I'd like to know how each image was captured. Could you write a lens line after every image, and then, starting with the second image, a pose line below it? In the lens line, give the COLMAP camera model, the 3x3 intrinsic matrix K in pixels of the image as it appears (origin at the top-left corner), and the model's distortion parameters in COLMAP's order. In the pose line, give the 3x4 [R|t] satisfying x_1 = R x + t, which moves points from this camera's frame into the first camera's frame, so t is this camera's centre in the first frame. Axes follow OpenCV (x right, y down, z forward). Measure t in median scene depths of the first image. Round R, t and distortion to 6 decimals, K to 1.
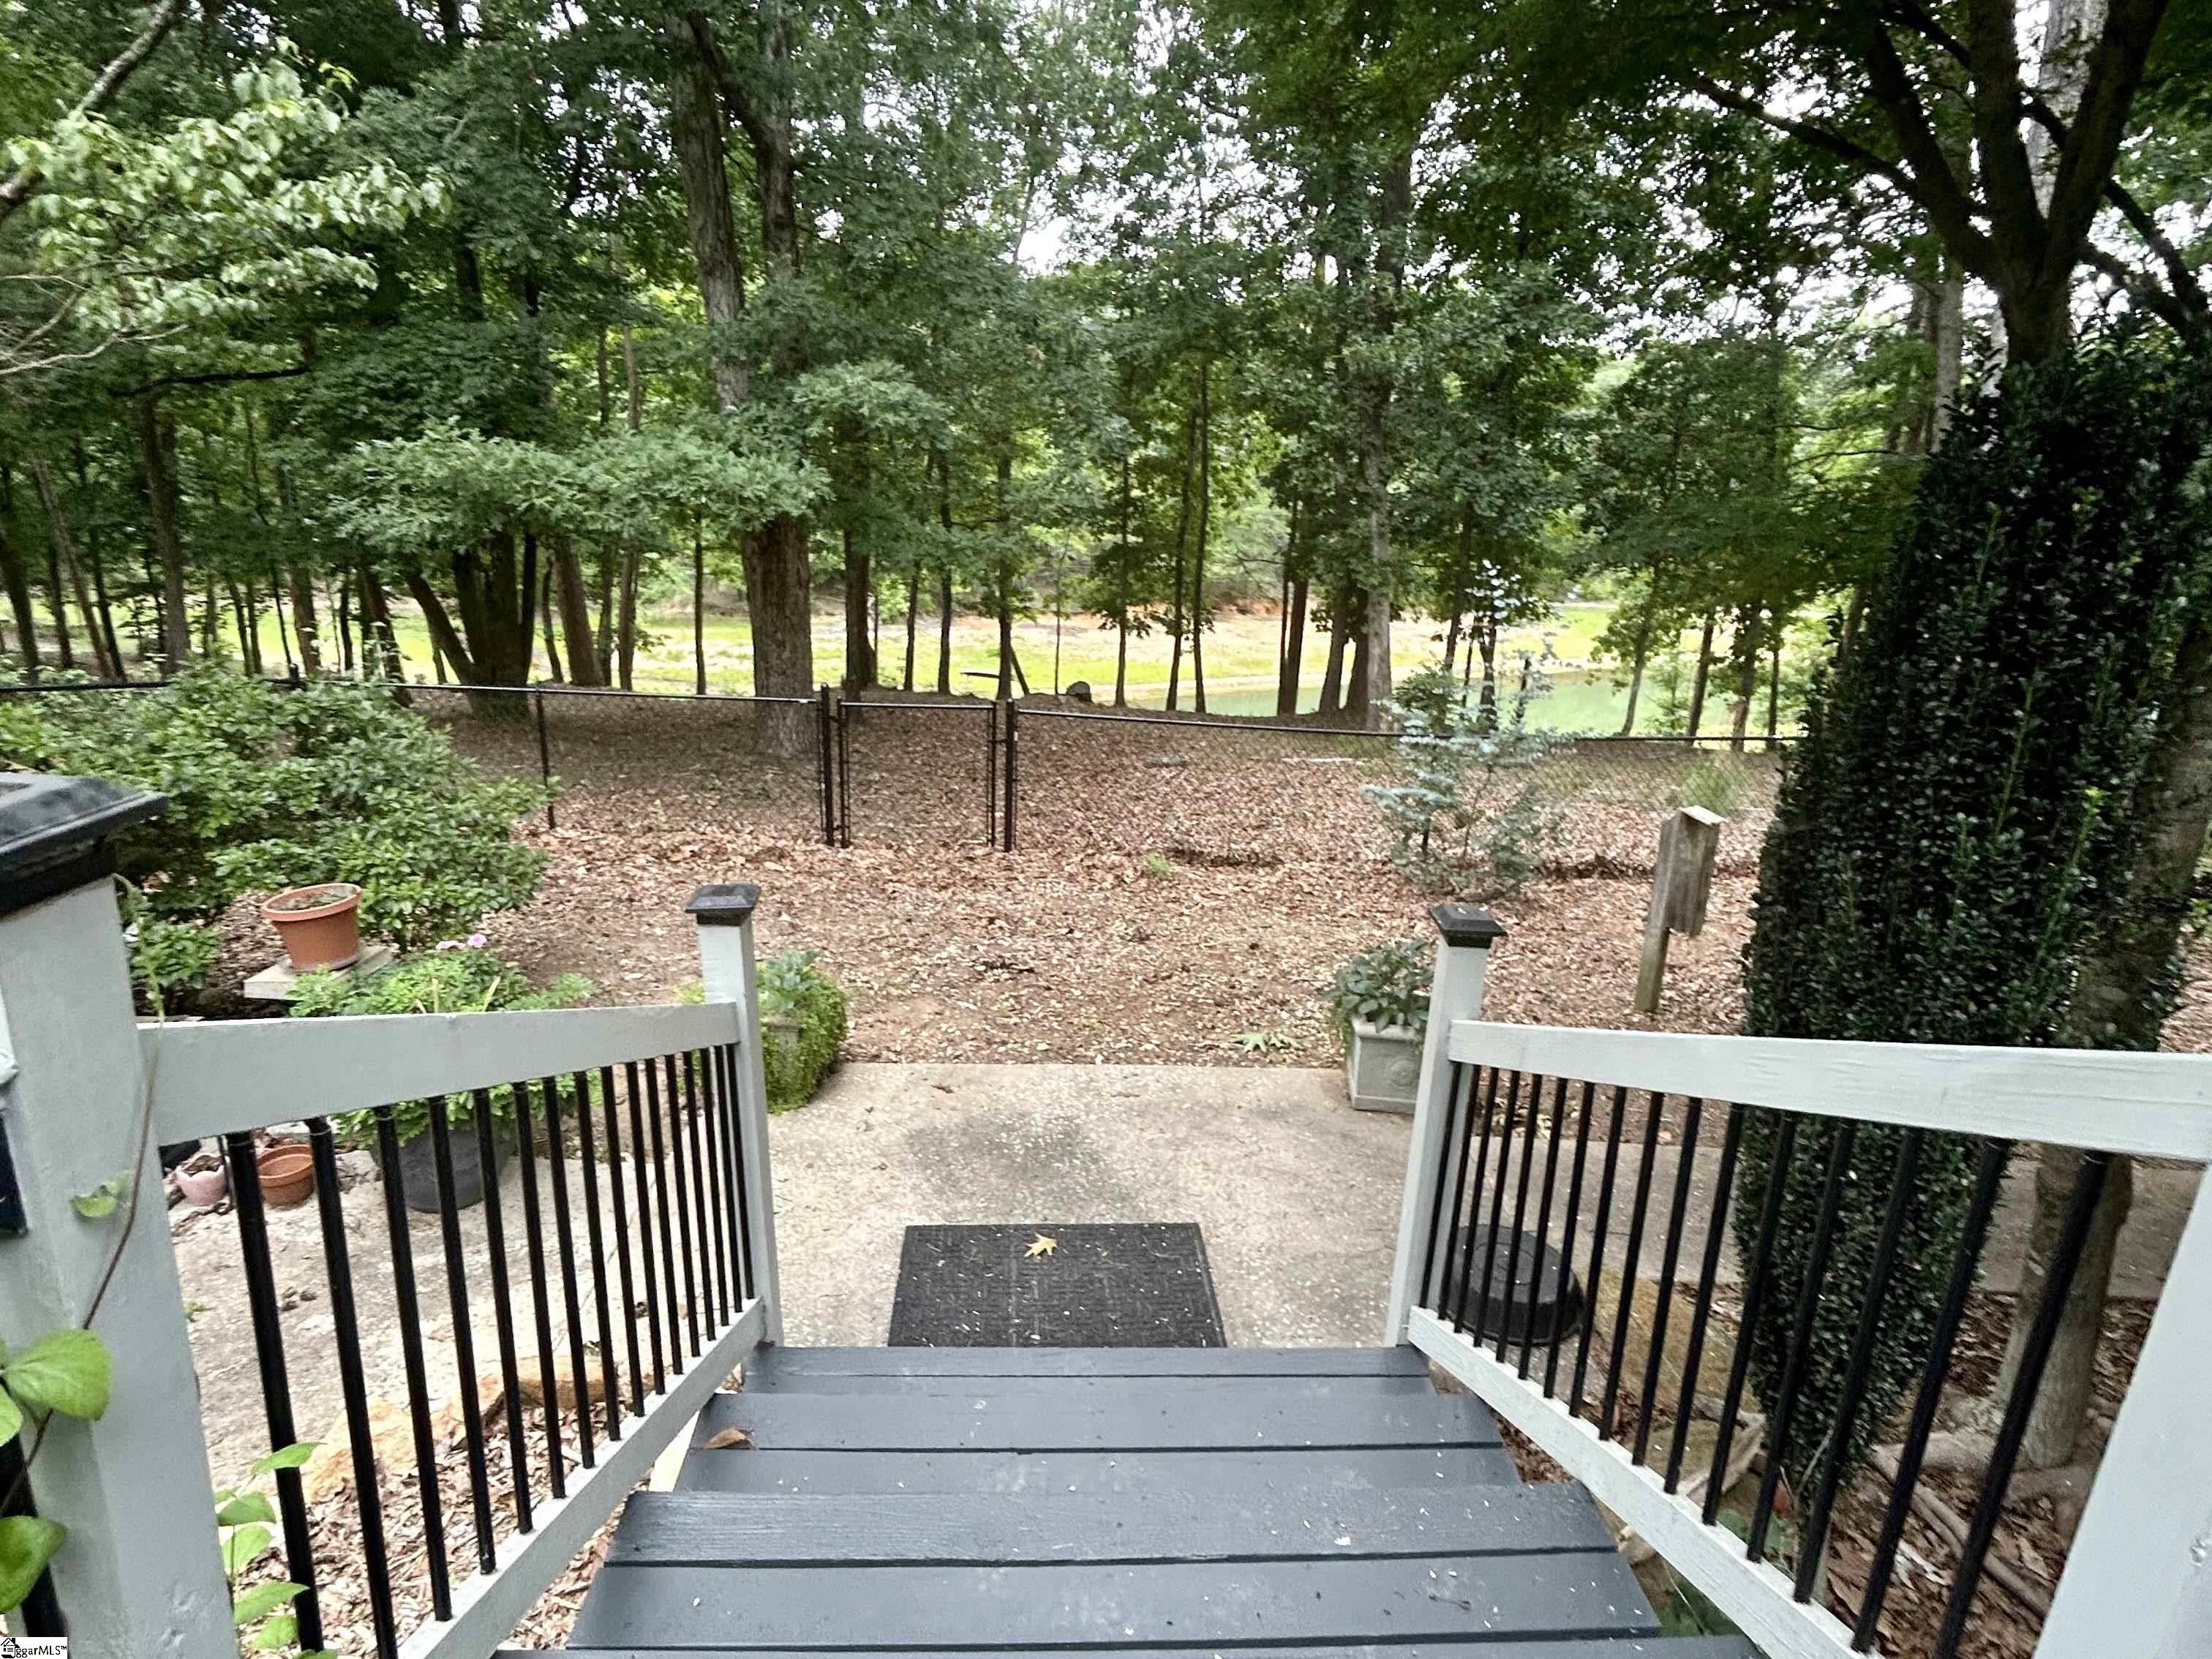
lens RADIAL K [[907.4, 0, 1113.8], [0, 907.4, 834.8], [0, 0, 1]] dist [0.002257, 0.000281]
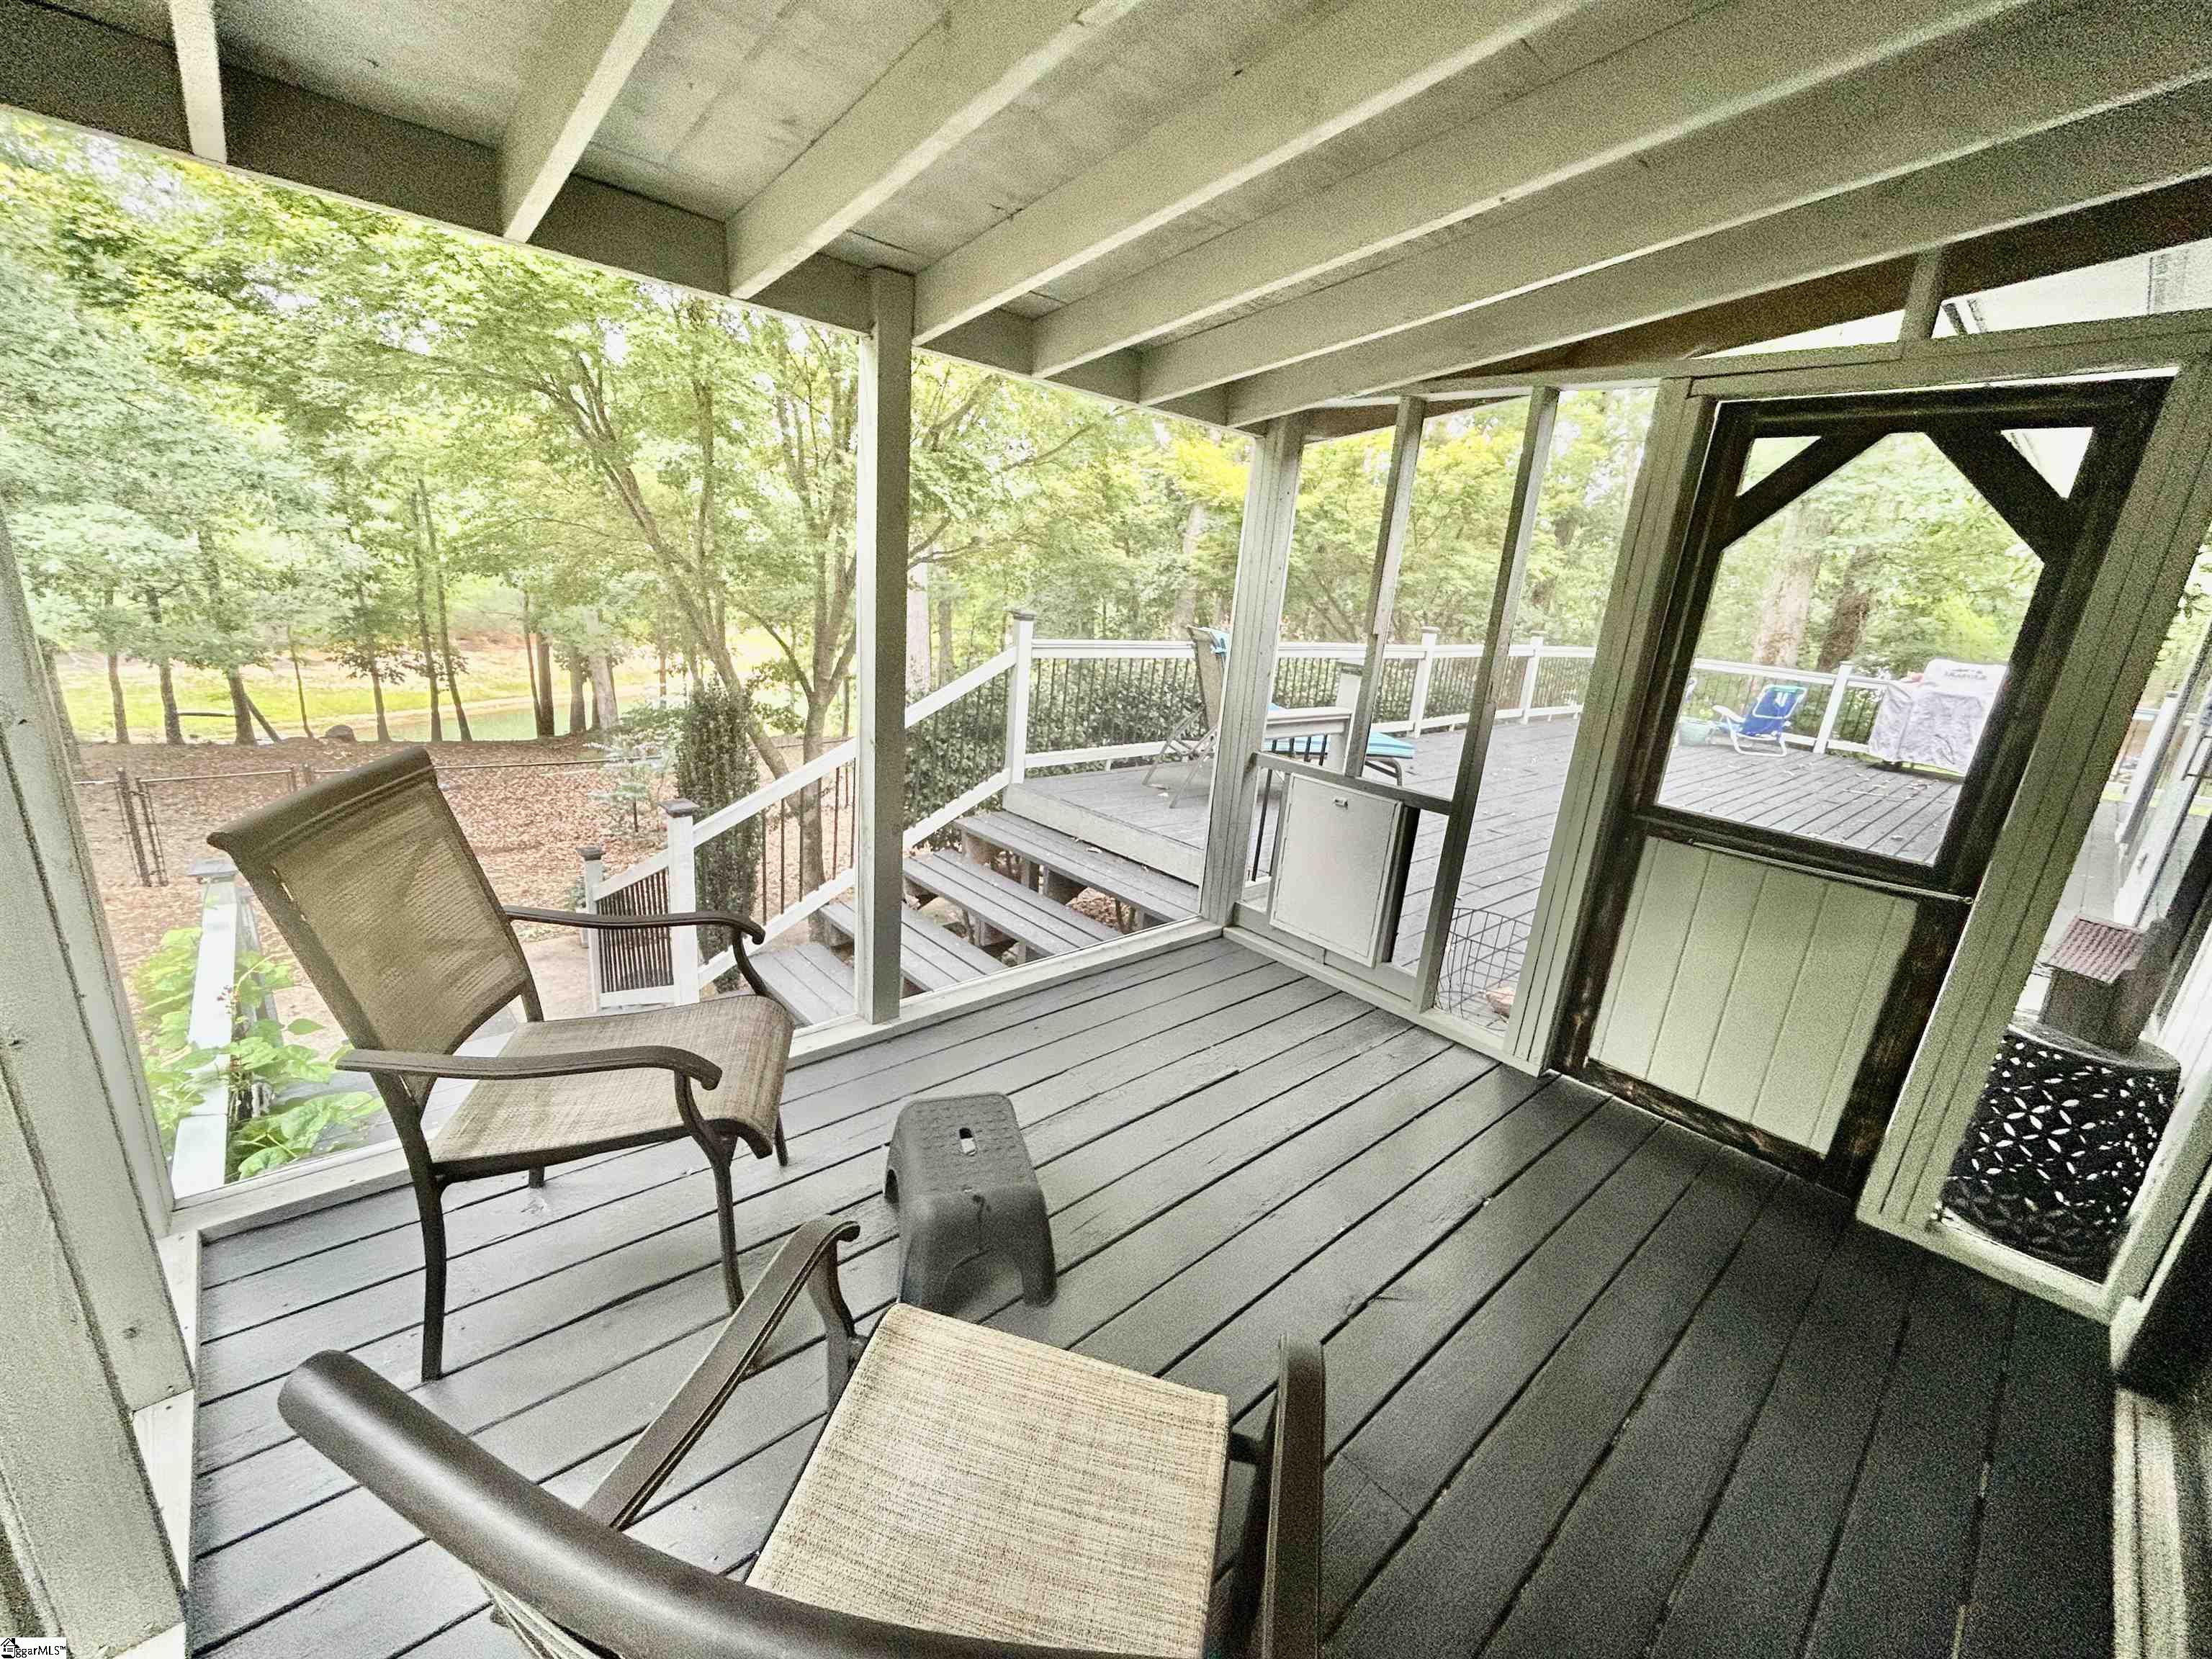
lens RADIAL K [[907.4, 0, 1113.8], [0, 907.4, 834.8], [0, 0, 1]] dist [0.002257, 0.000281]
pose [[0.760028, -0.155168, 0.631095, -0.040708], [0.127727, 0.987803, 0.089051, -0.001097], [-0.637216, 0.012927, 0.770577, -0.578246]]
